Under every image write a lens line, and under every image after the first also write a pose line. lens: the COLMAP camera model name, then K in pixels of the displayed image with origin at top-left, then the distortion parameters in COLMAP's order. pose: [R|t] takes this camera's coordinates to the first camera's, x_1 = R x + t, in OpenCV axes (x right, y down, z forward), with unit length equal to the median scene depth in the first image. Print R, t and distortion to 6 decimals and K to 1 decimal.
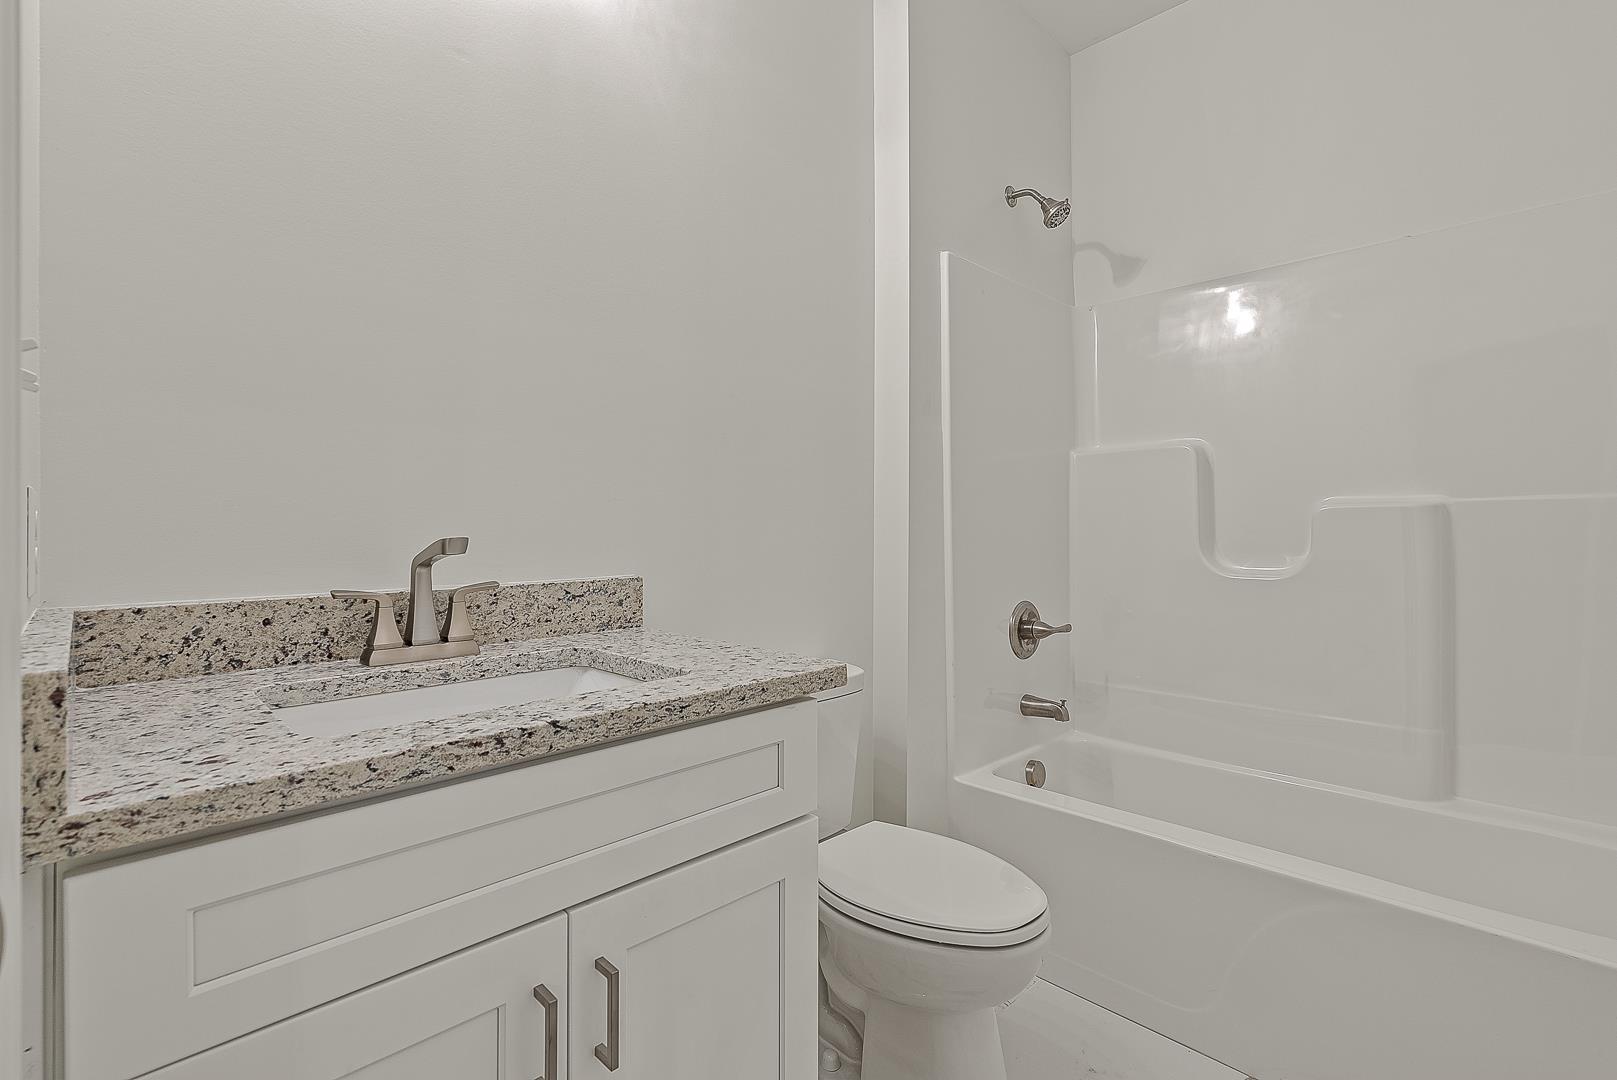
lens RADIAL K [[733.3, 0, 808.1], [0, 733.3, 514.6], [0, 0, 1]] dist [-0.001579, -0.000236]
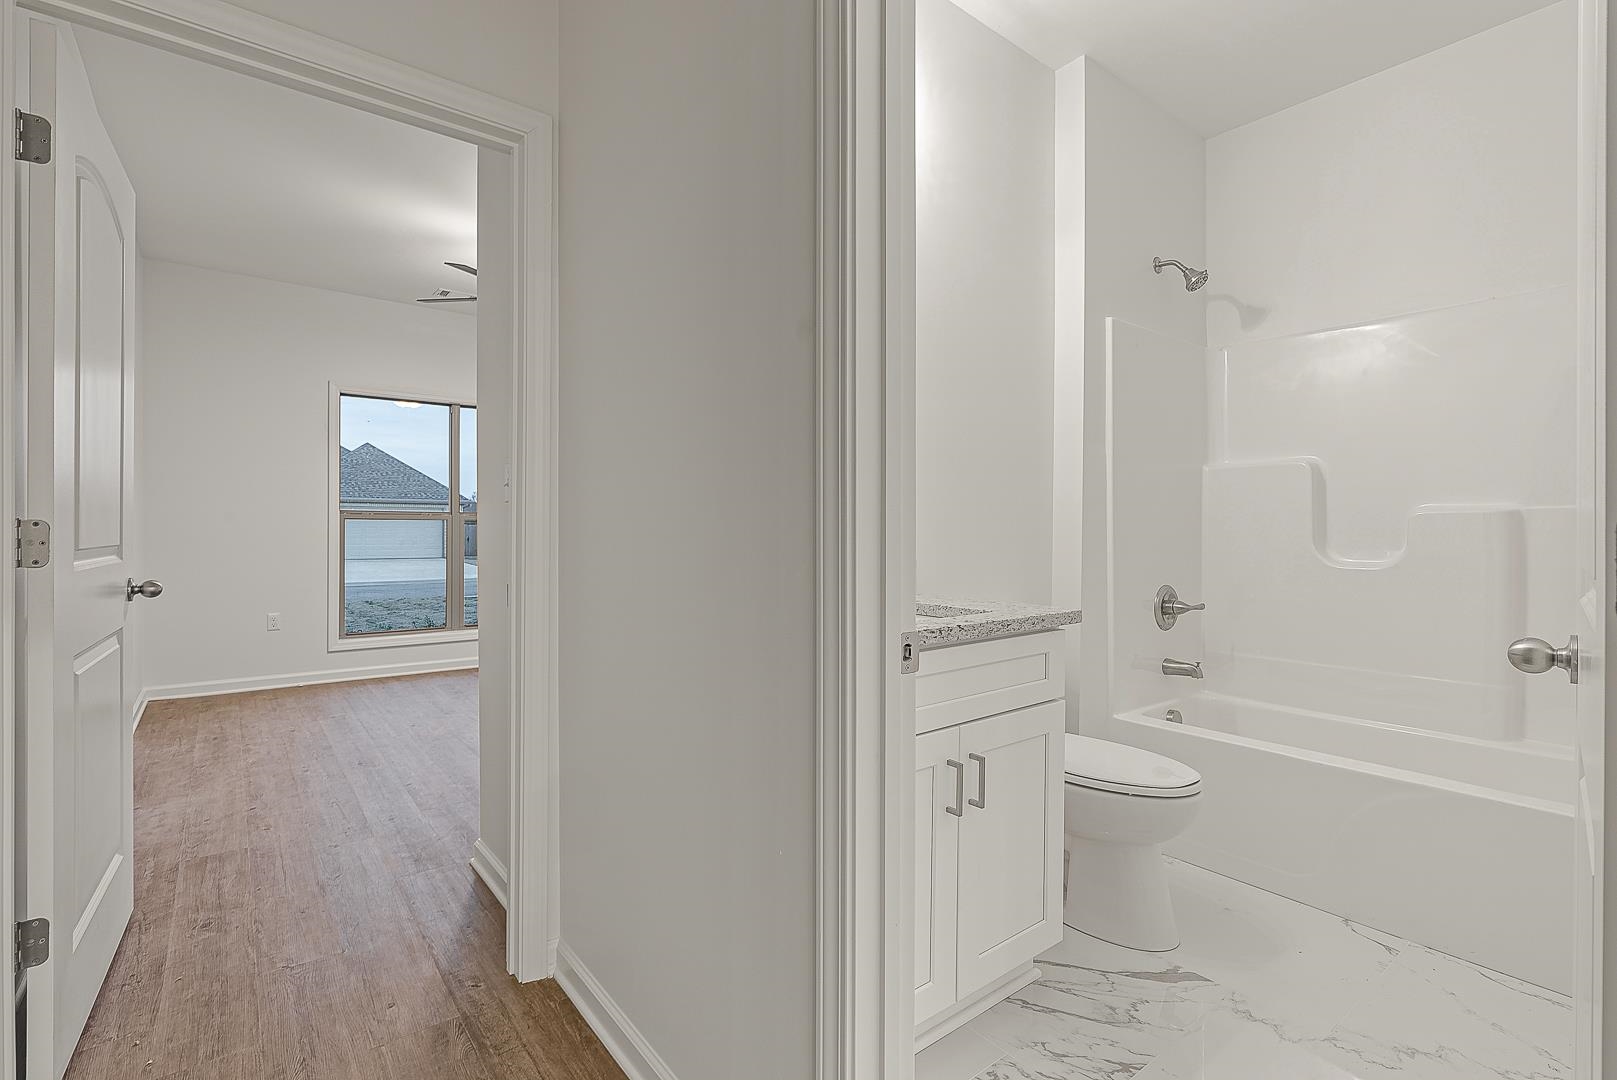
lens RADIAL K [[741.7, 0, 808.8], [0, 741.7, 522.6], [0, 0, 1]] dist [-0.001913, 0.000402]
pose [[0.993682, 0.004463, -0.112143, -0.186143], [-0.002781, 0.999881, 0.015145, -0.008793], [0.112197, -0.014738, 0.993577, -0.364785]]
